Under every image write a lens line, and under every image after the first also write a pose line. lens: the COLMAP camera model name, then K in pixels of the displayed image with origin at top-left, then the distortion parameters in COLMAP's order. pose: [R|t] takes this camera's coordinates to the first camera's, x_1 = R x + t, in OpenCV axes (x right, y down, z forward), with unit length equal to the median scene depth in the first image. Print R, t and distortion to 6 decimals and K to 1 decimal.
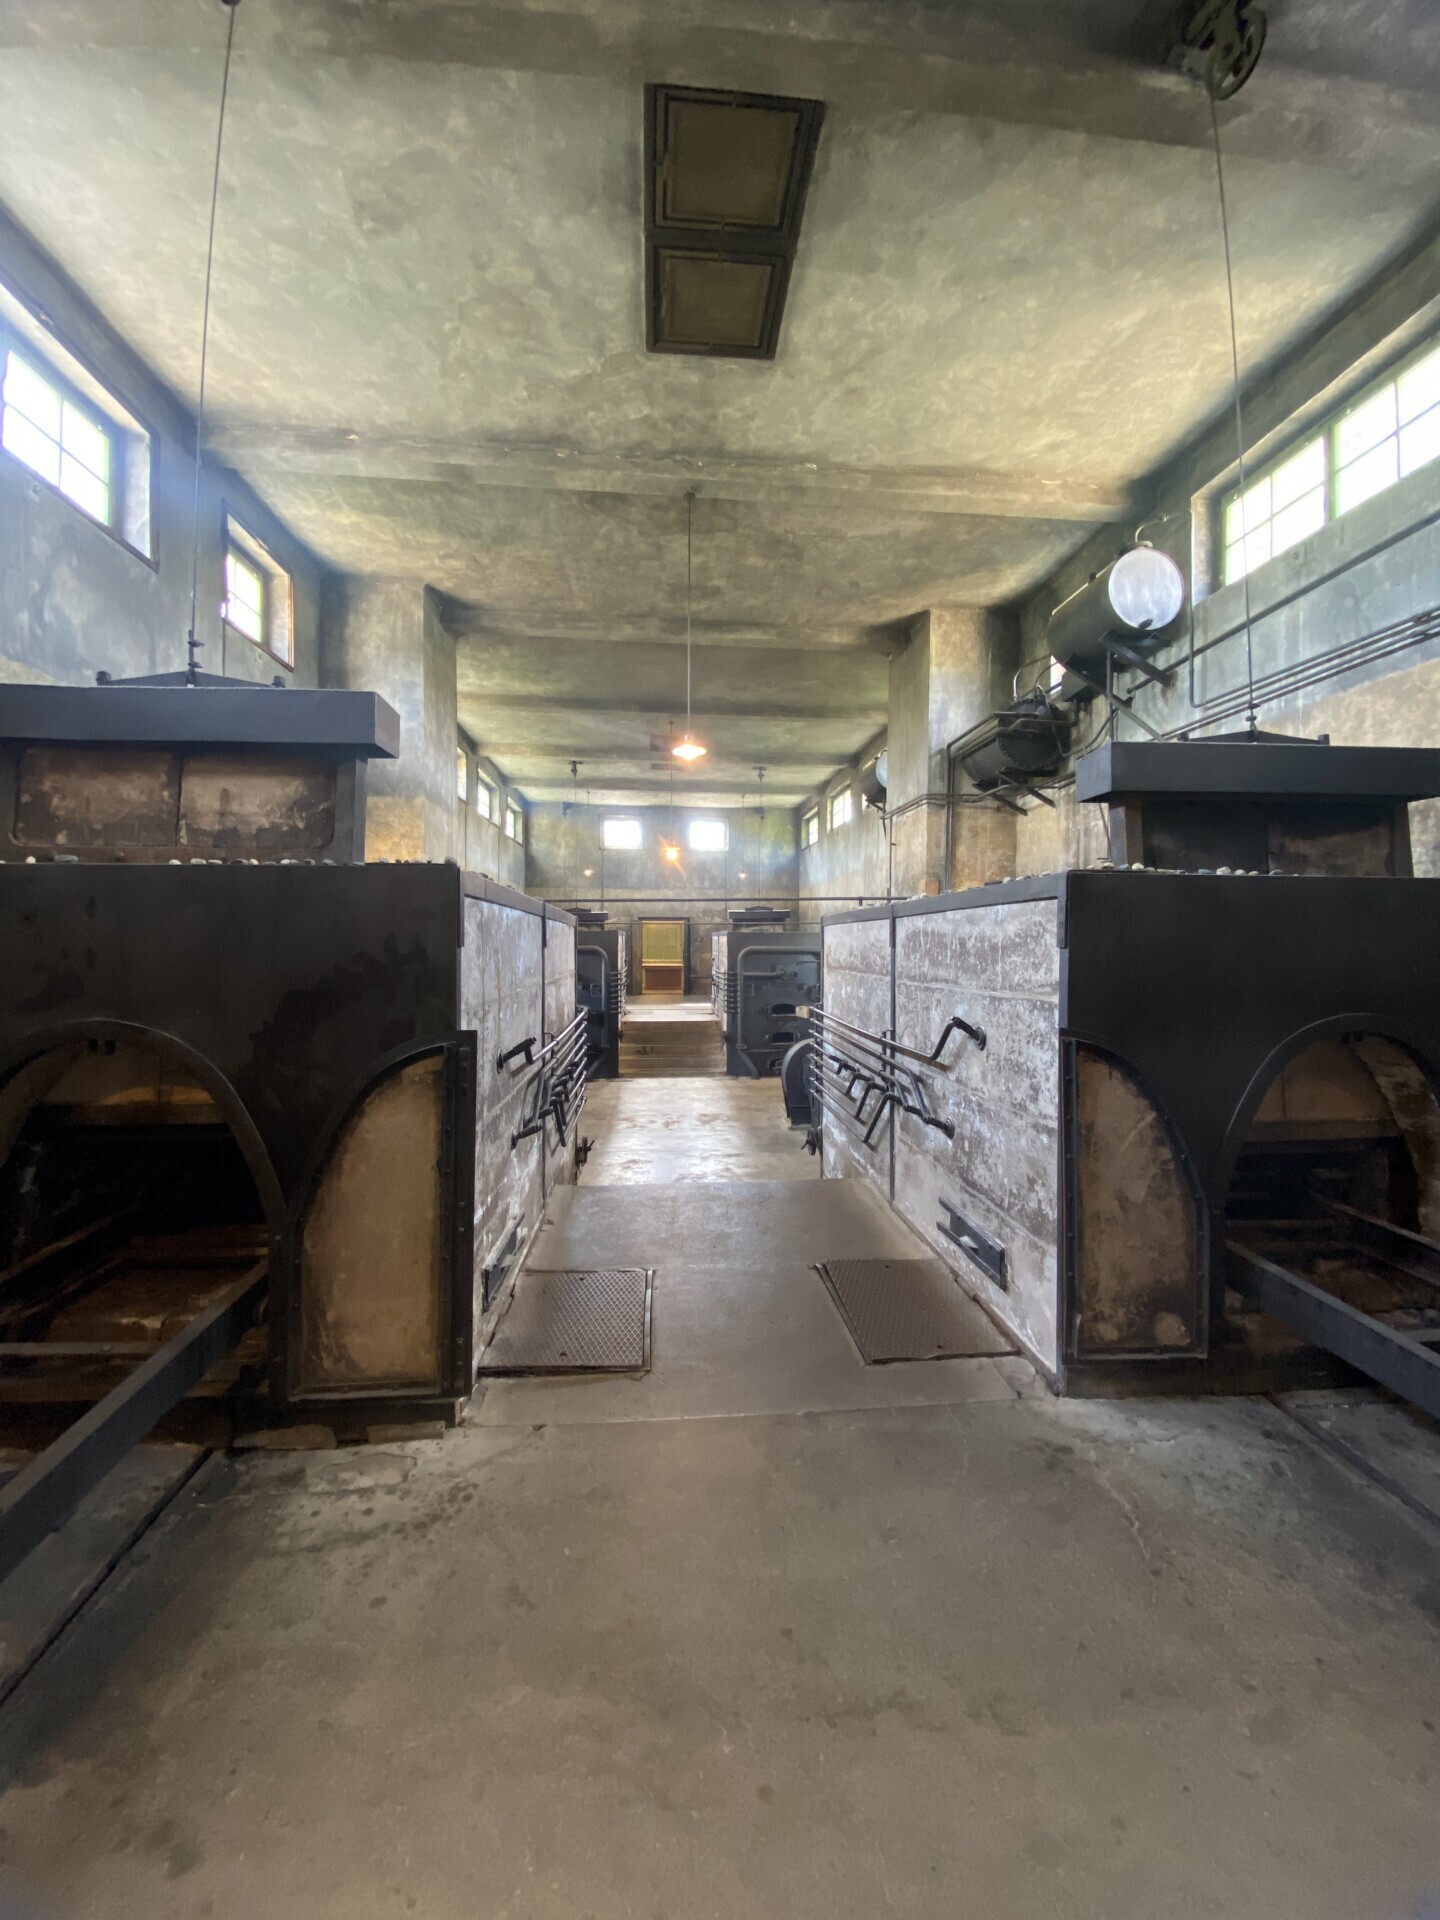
lens RADIAL K [[786.4, 0, 720.0], [0, 786.4, 960.0], [0, 0, 1]] dist [0.028363, -0.025604]
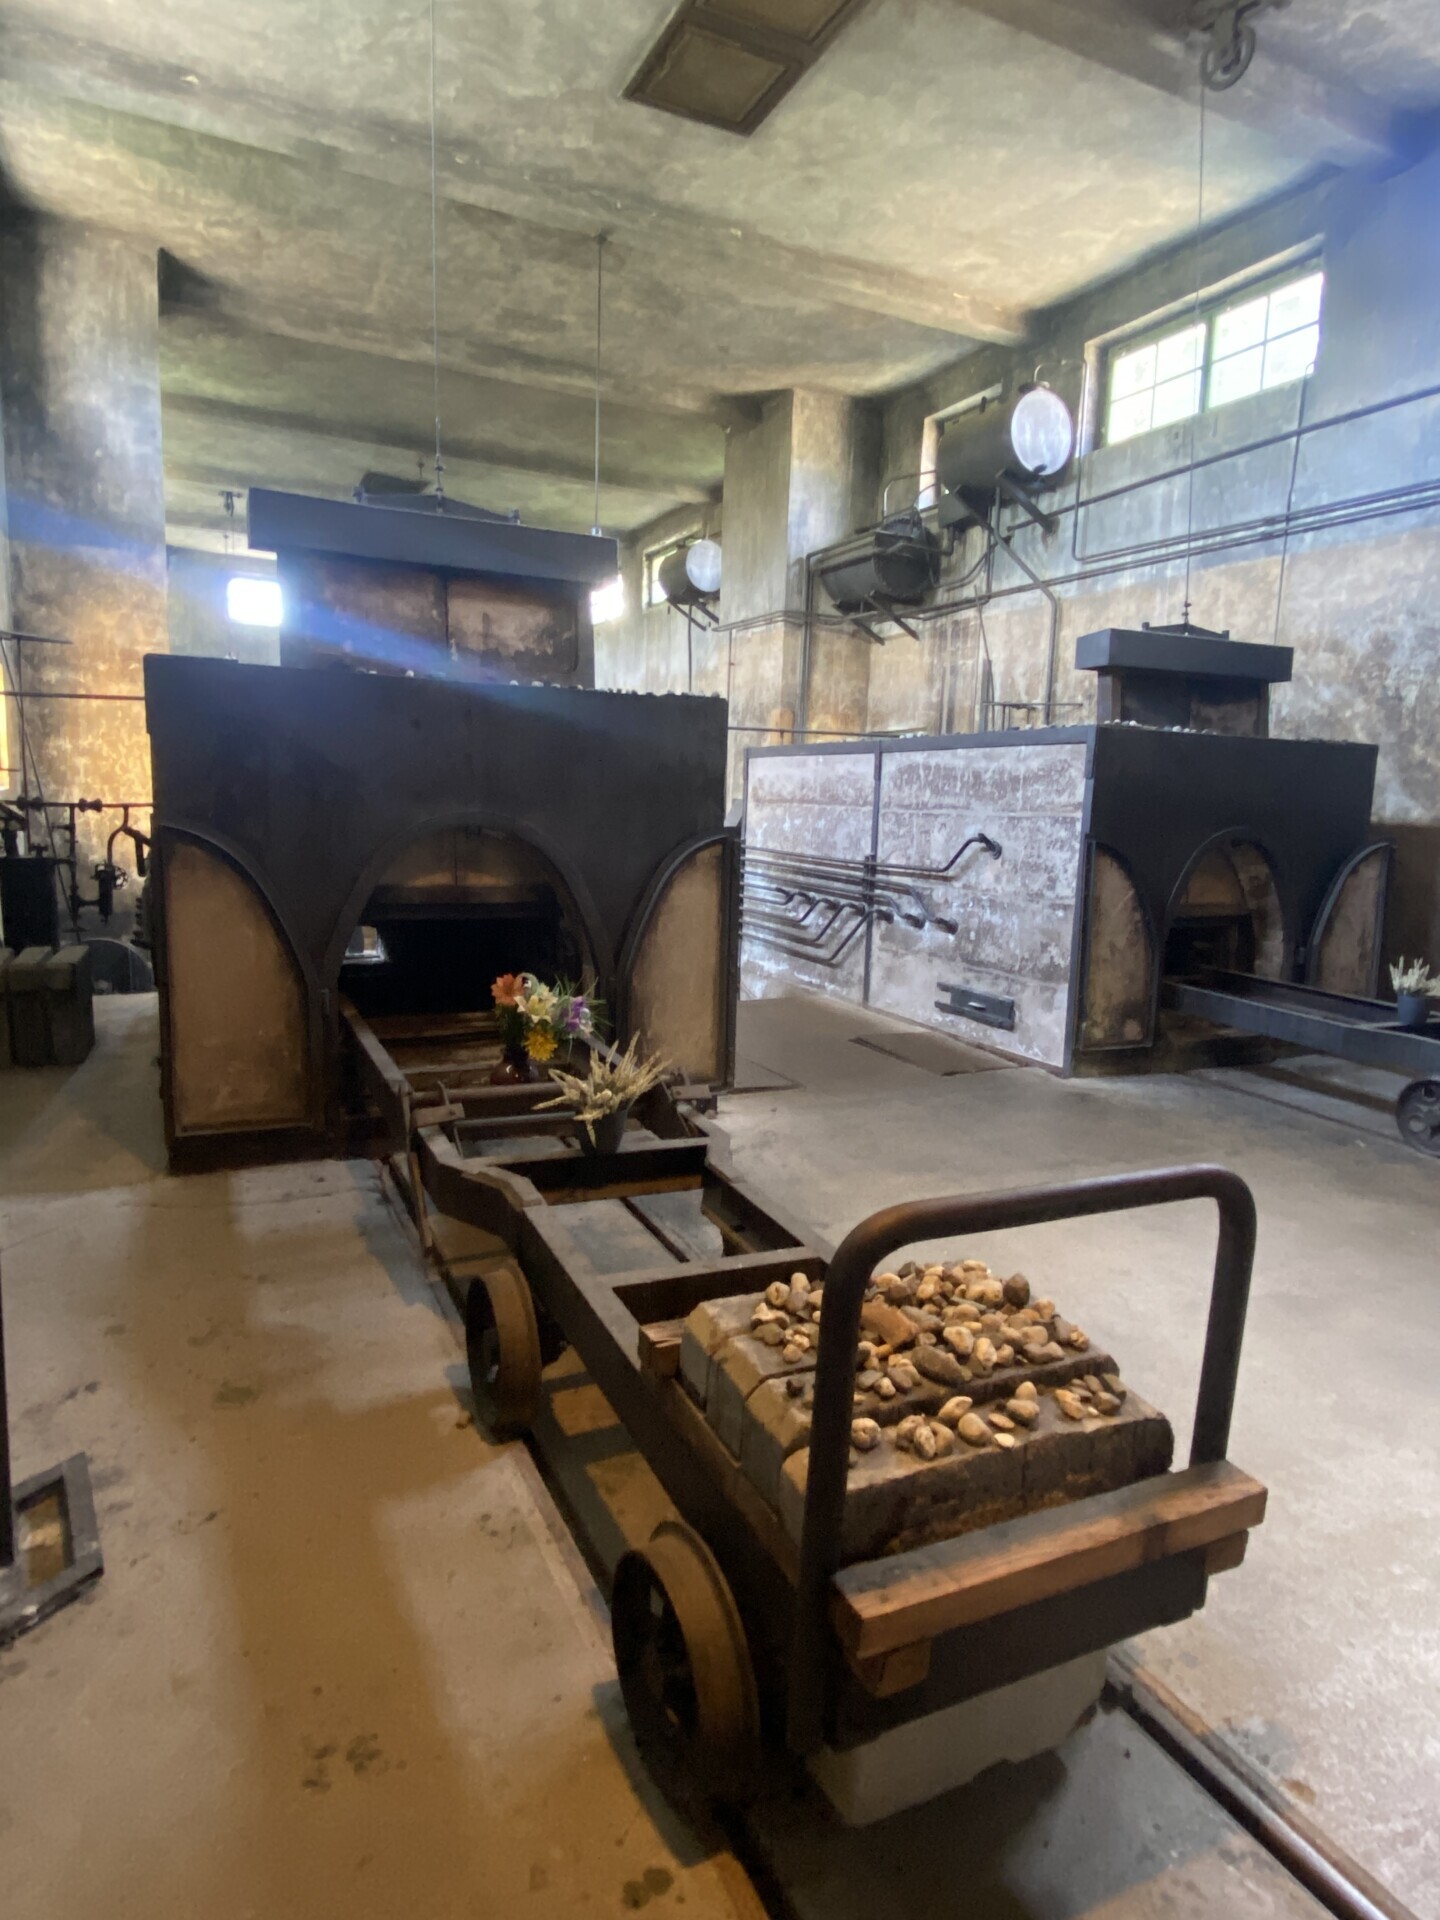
lens RADIAL K [[1145.0, 0, 720.0], [0, 1145.0, 960.0], [0, 0, 1]] dist [0.070402, -0.073677]
pose [[0.932891, -0.022430, 0.359459, -0.444259], [-0.023944, 0.991988, 0.124041, 0.031697], [-0.359361, -0.124324, 0.924880, -0.349094]]
